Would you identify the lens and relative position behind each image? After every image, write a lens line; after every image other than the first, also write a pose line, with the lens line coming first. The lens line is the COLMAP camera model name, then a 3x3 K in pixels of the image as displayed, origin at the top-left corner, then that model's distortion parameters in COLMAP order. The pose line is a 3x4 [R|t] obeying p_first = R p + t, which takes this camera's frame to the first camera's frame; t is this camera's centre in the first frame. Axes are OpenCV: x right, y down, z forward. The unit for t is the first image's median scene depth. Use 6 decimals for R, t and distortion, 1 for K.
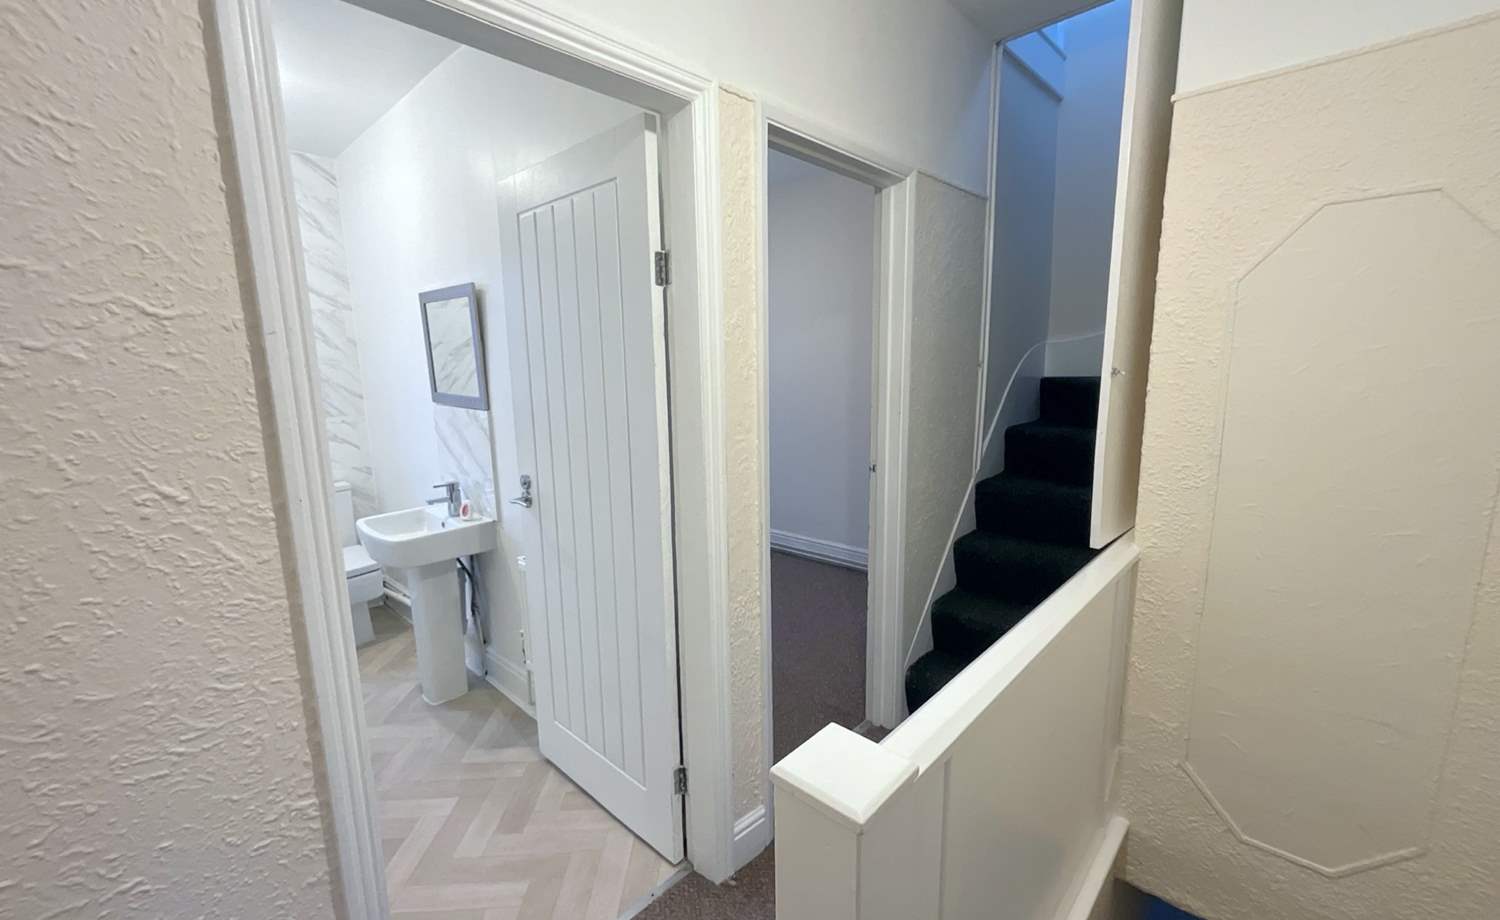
lens RADIAL K [[606.0, 0, 751.6], [0, 606.0, 462.4], [0, 0, 1]] dist [-0.011507, 0.005905]
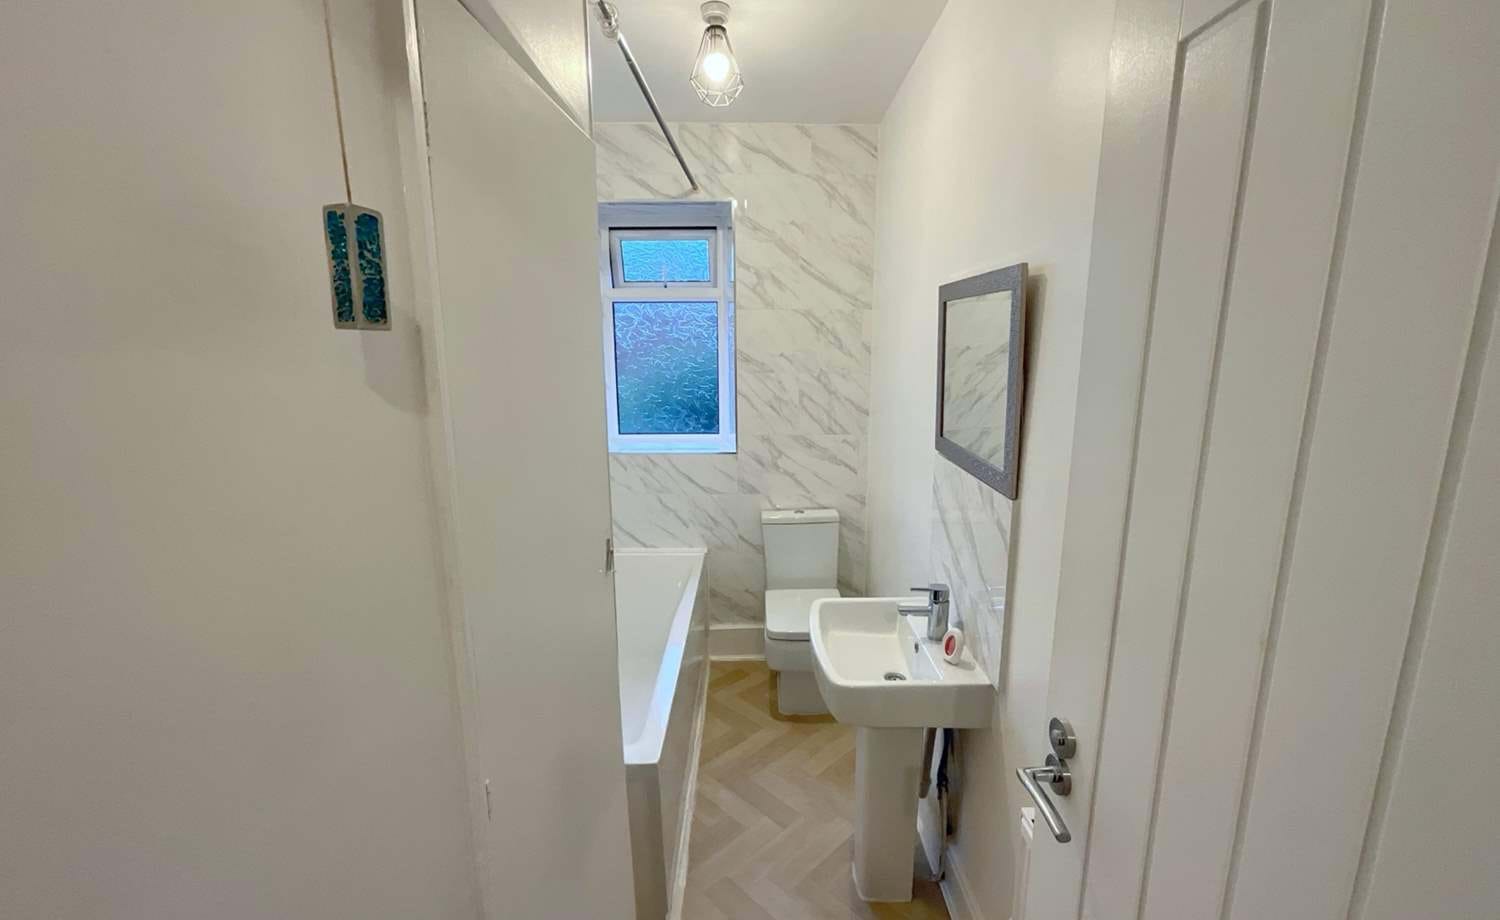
lens RADIAL K [[606.0, 0, 751.6], [0, 606.0, 462.4], [0, 0, 1]] dist [-0.011507, 0.005905]
pose [[0.679337, 0.151611, -0.717994, -0.182289], [-0.131592, 0.987733, 0.084061, -0.115448], [0.721931, 0.037377, 0.690955, 0.391480]]
